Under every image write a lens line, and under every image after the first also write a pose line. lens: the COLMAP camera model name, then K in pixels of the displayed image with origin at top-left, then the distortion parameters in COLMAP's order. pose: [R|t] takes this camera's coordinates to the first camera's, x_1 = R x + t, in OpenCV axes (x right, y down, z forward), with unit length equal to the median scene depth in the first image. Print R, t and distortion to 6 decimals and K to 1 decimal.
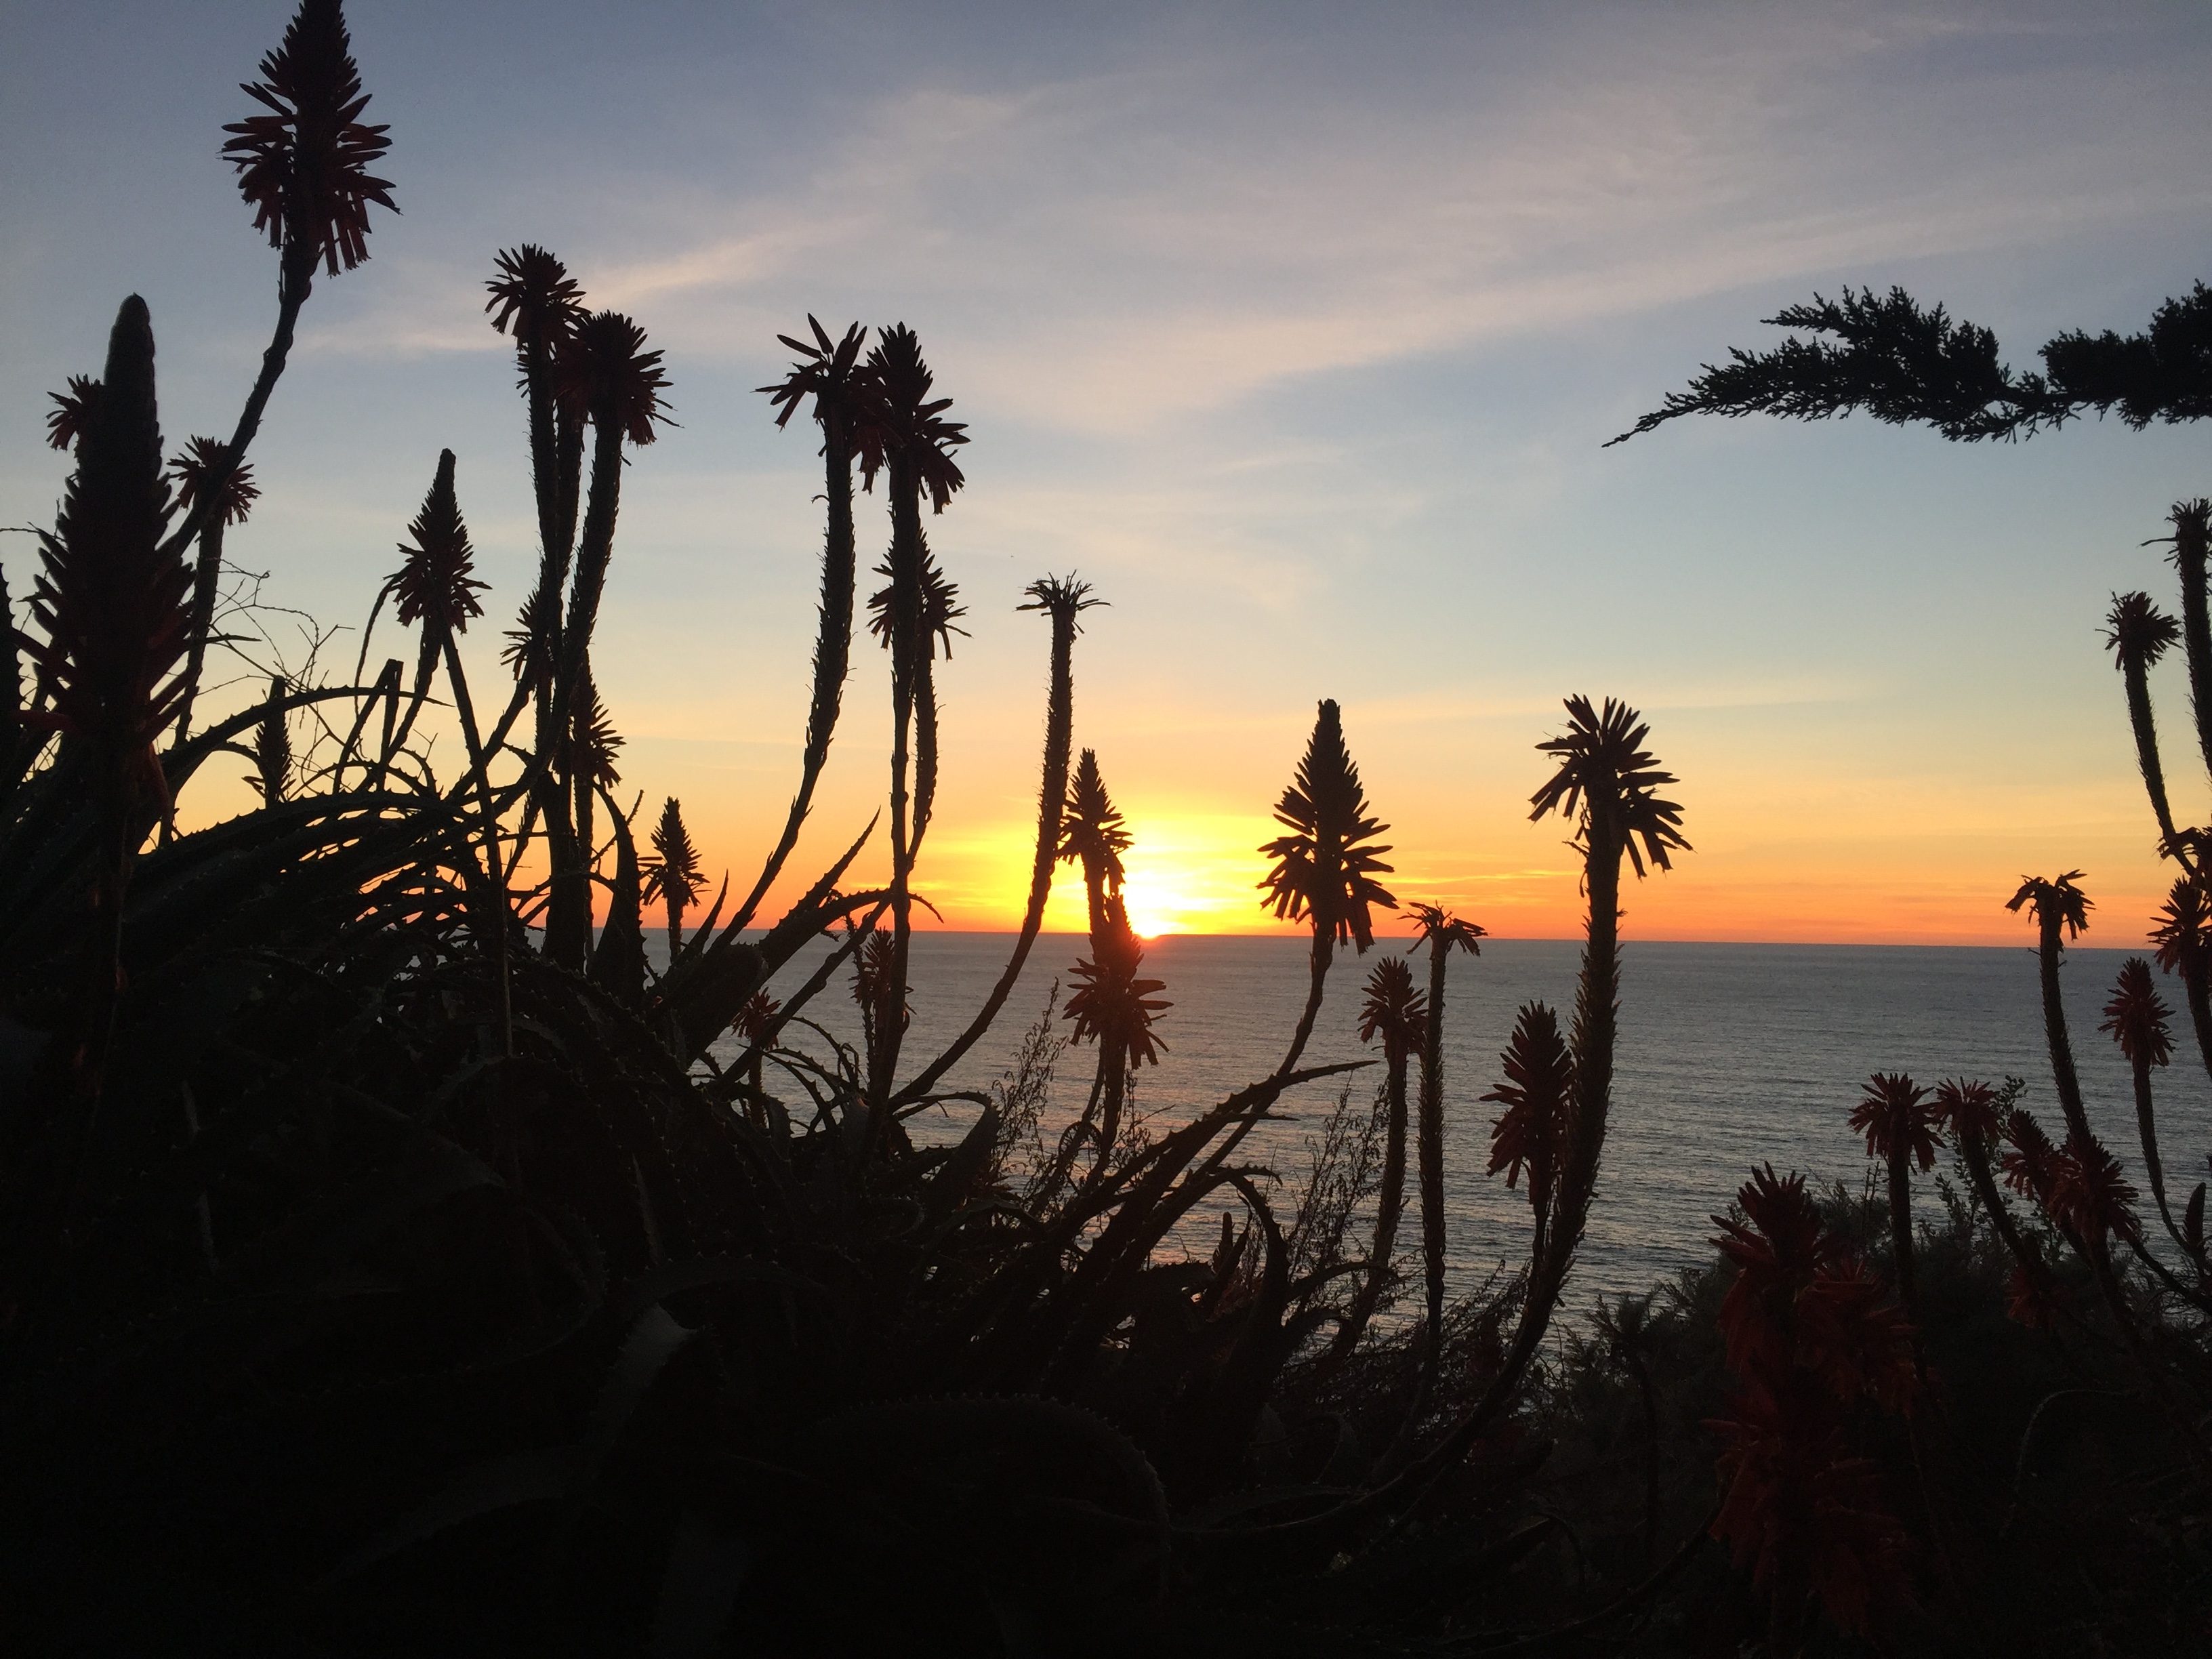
lens RADIAL K [[1884.8, 0, 1098.3], [0, 1884.8, 821.1], [0, 0, 1]] dist [0.088090, -0.109252]
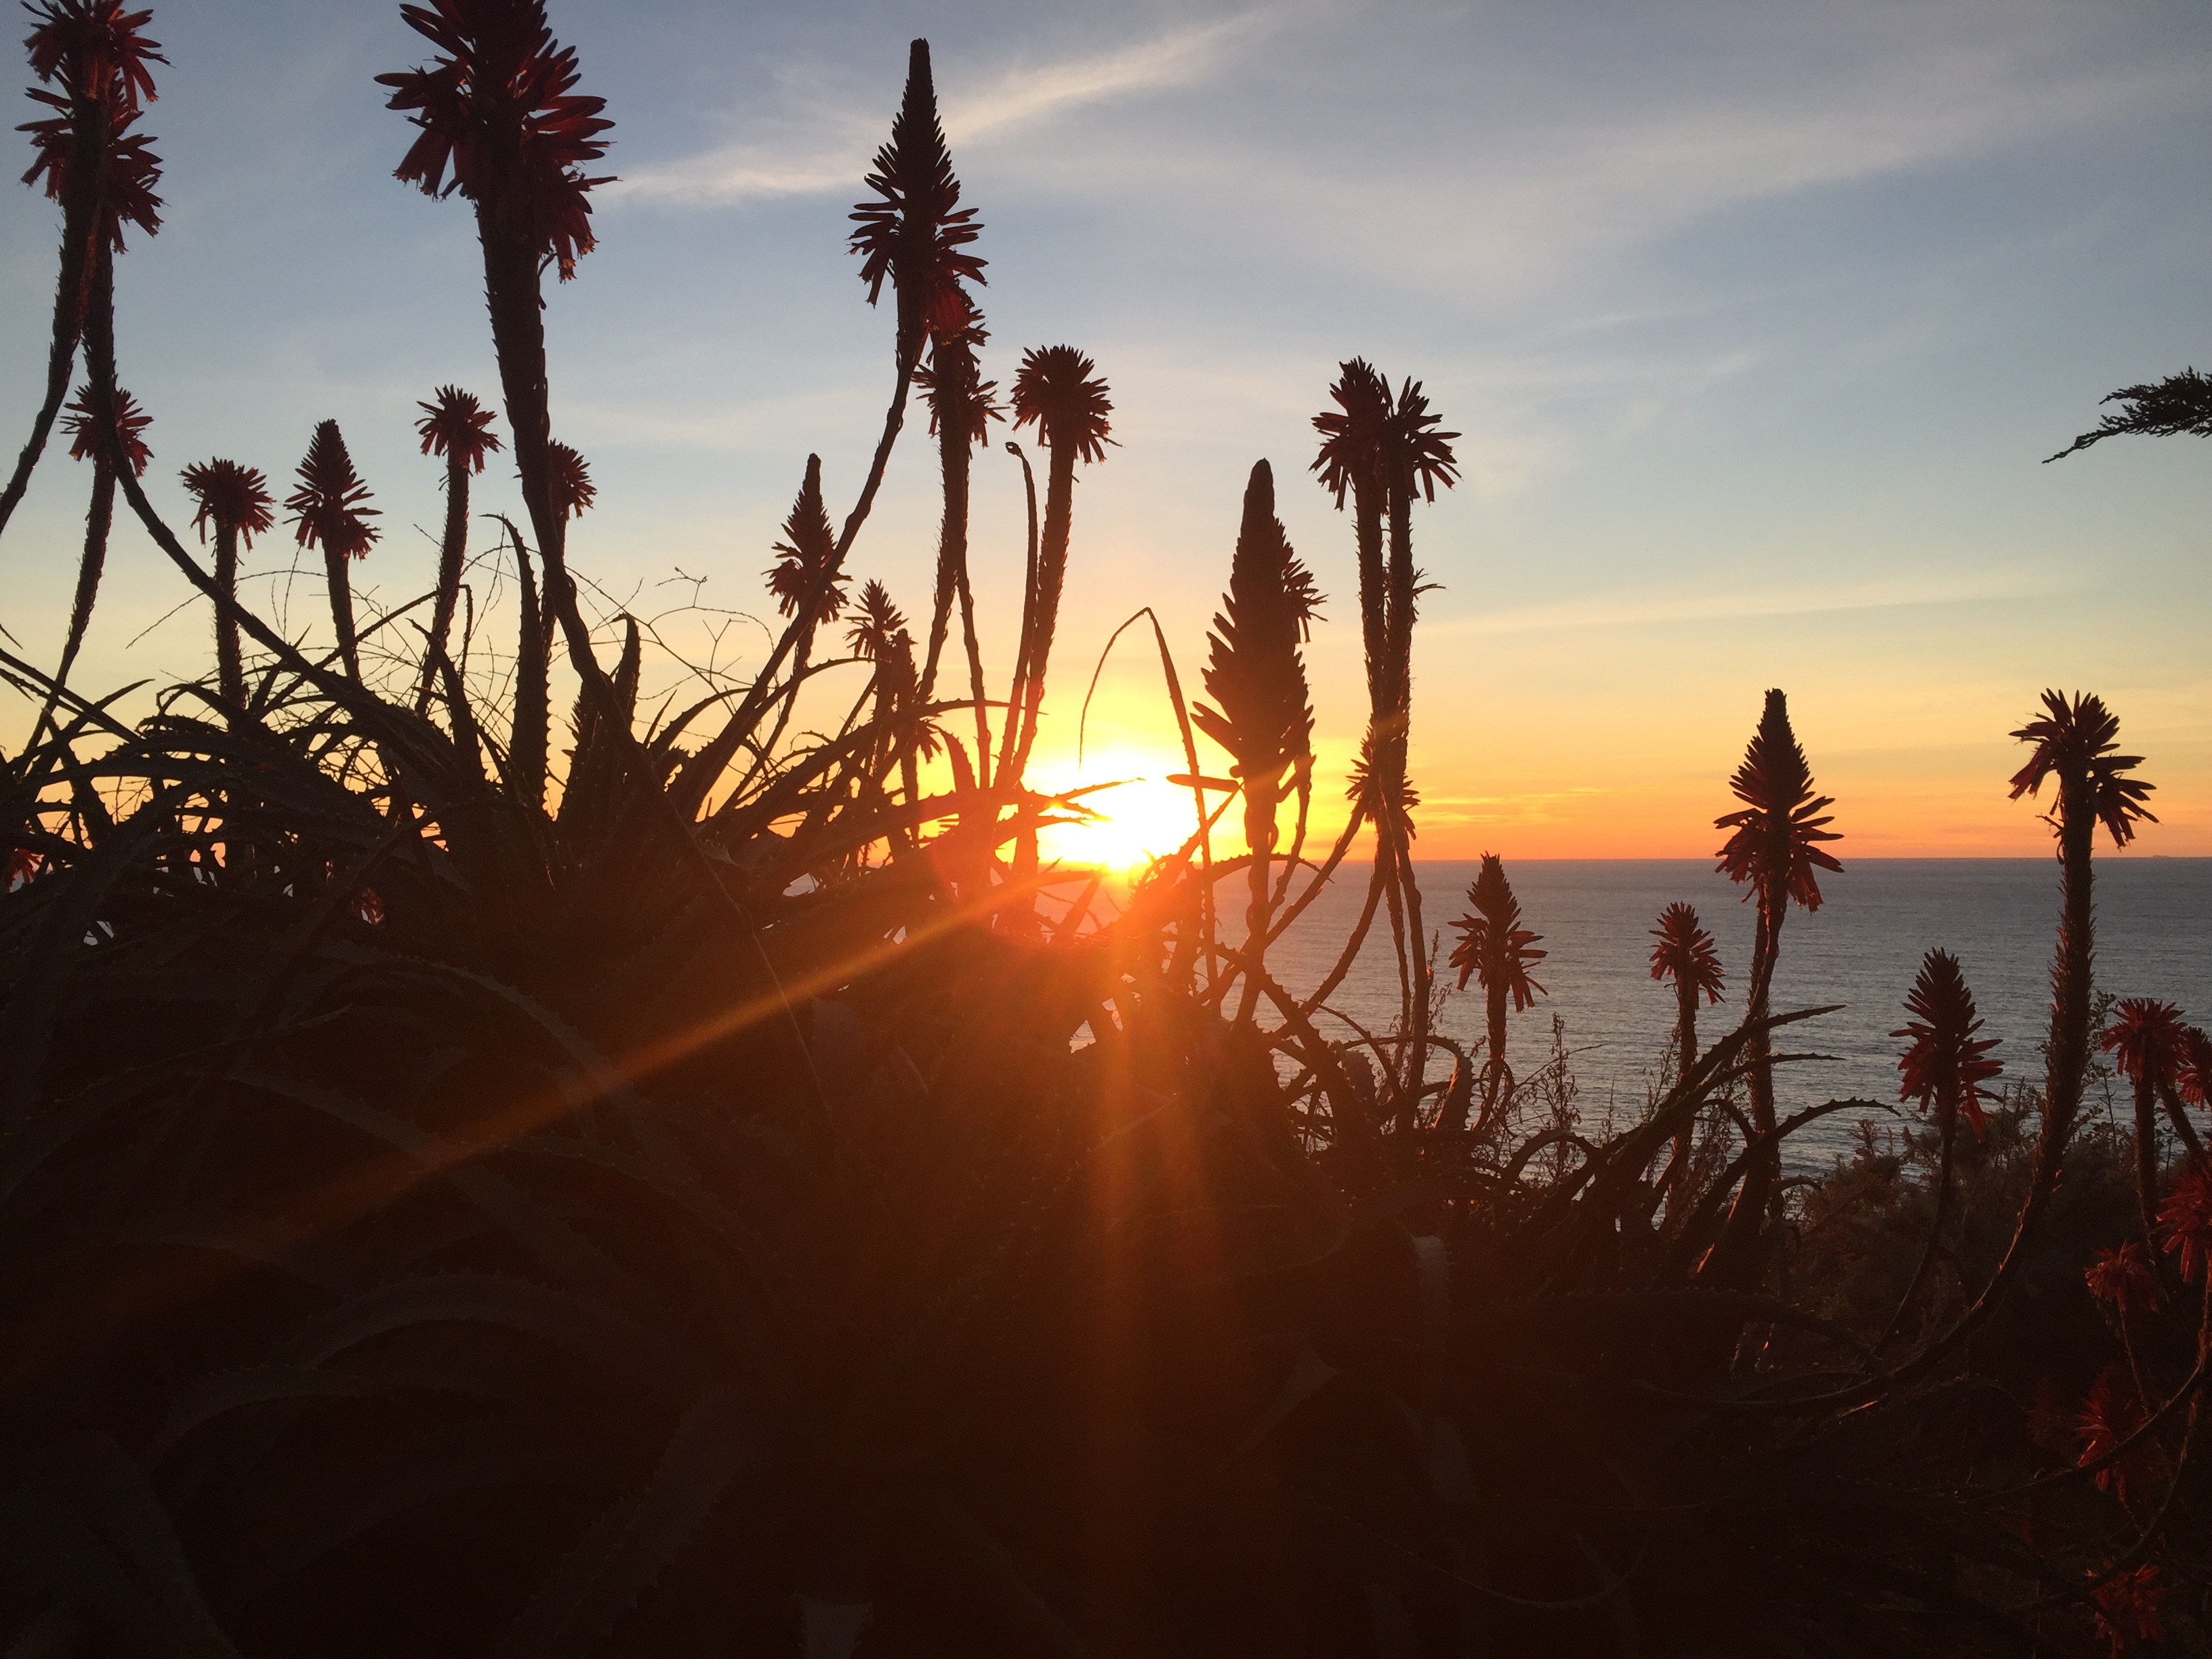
lens RADIAL K [[1884.8, 0, 1088.6], [0, 1884.8, 818.6], [0, 0, 1]] dist [0.088090, -0.109252]
pose [[0.999831, -0.017658, 0.005039, -0.298688], [0.017463, 0.999186, 0.036356, -0.035315], [-0.005677, -0.036262, 0.999326, -0.145528]]
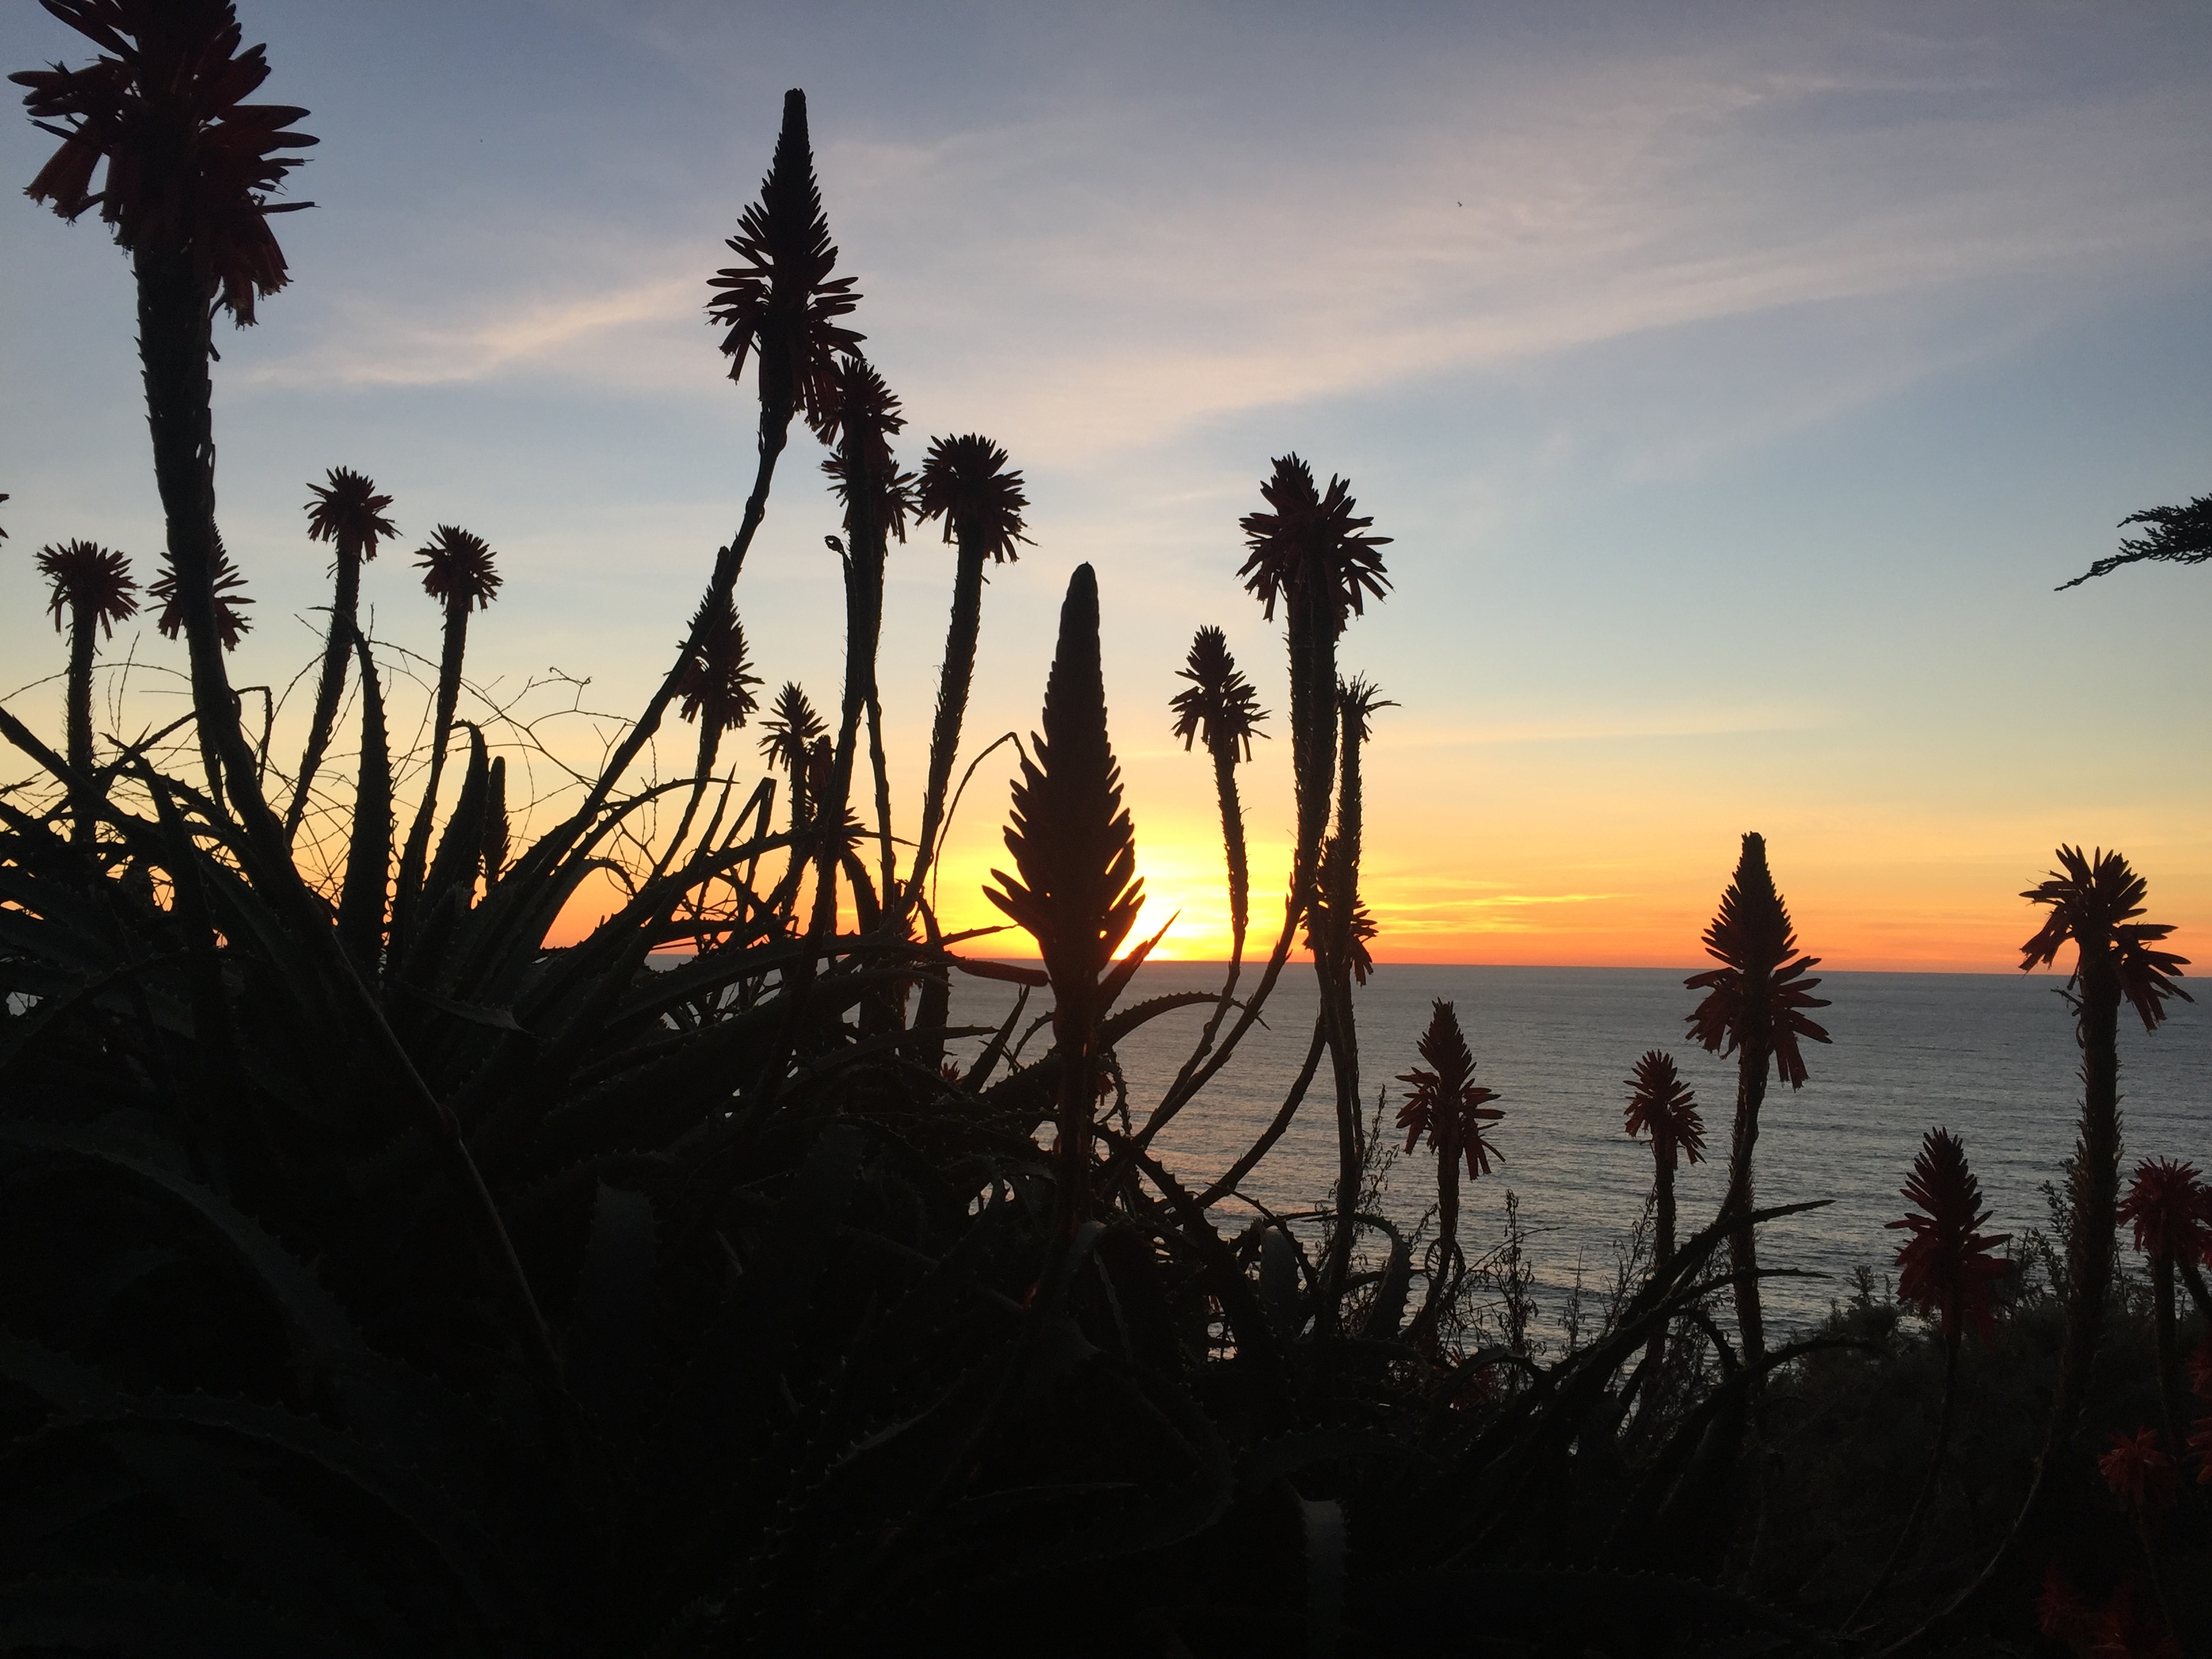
lens RADIAL K [[1884.8, 0, 1093.9], [0, 1884.8, 813.4], [0, 0, 1]] dist [0.088090, -0.109252]
pose [[0.999951, 0.001849, 0.009748, -0.239452], [-0.001680, 0.999849, -0.017308, -0.056464], [-0.009779, 0.017291, 0.999803, -0.009596]]
